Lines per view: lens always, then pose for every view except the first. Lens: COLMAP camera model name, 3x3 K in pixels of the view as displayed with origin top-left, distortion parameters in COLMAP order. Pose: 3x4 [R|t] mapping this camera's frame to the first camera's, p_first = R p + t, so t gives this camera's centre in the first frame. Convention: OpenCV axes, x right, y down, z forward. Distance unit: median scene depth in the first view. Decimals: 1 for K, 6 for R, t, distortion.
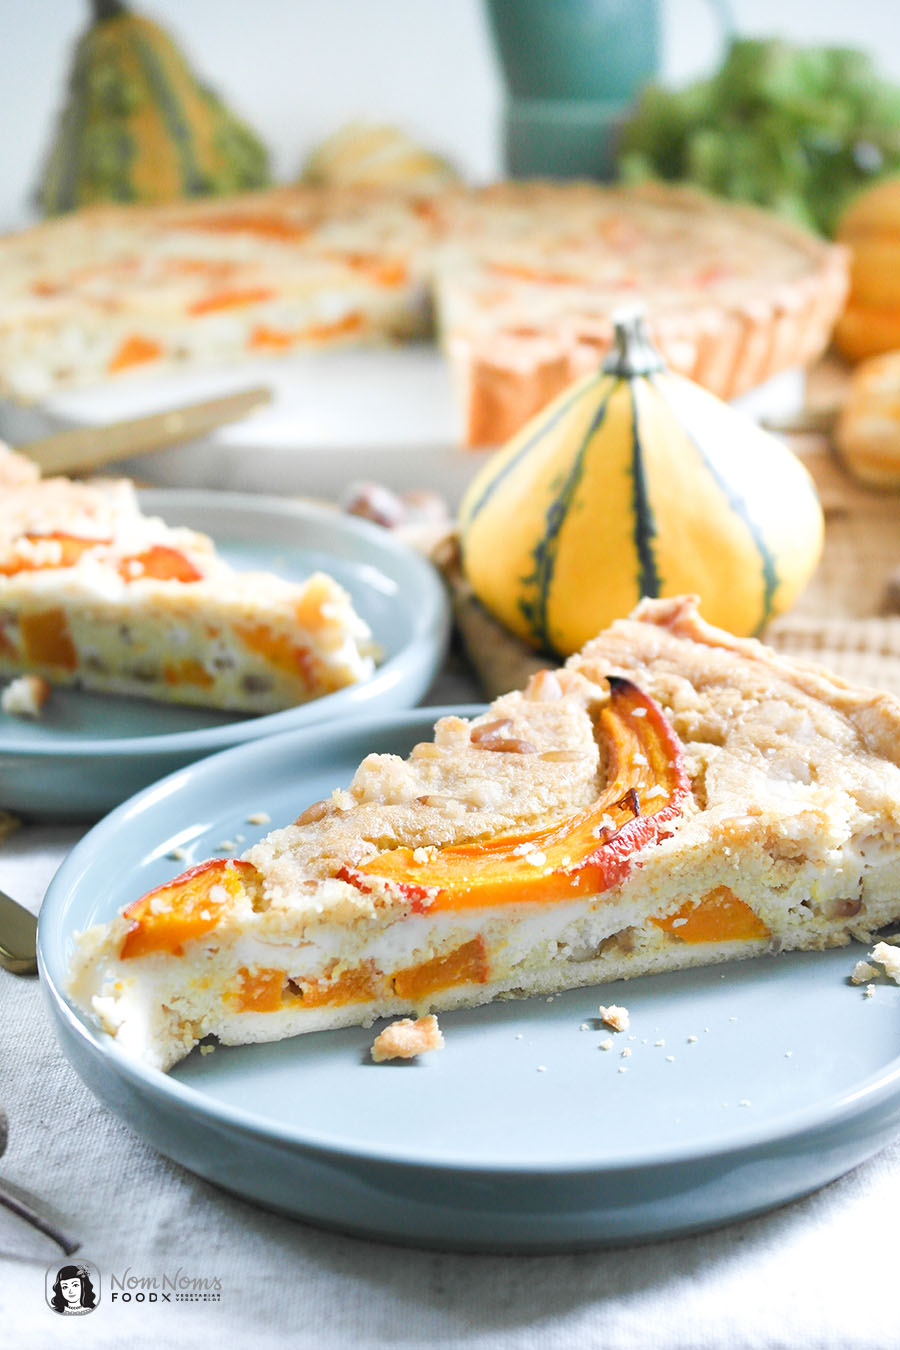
lens RADIAL K [[2055.0, 0, 450.0], [0, 2055.0, 675.0], [0, 0, 1]] dist [0.009433, -0.023176]
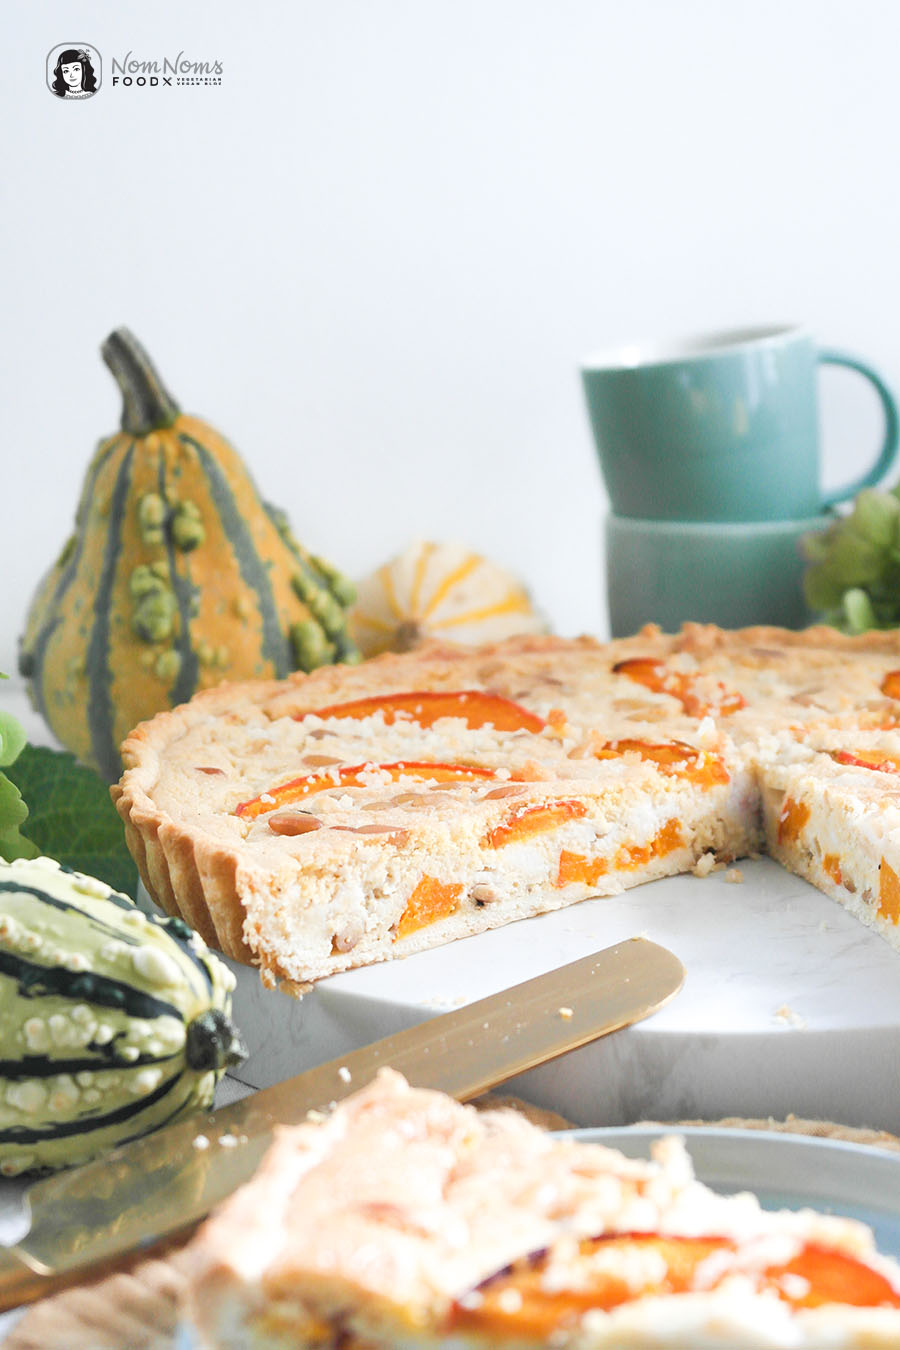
lens RADIAL K [[2576.8, 0, 450.0], [0, 2576.8, 675.0], [0, 0, 1]] dist [0.049369, 0.168787]
pose [[0.989478, -0.034627, 0.140479, -0.253227], [0.061276, 0.979855, -0.190076, -0.063138], [-0.131068, 0.196684, 0.971667, 0.129227]]
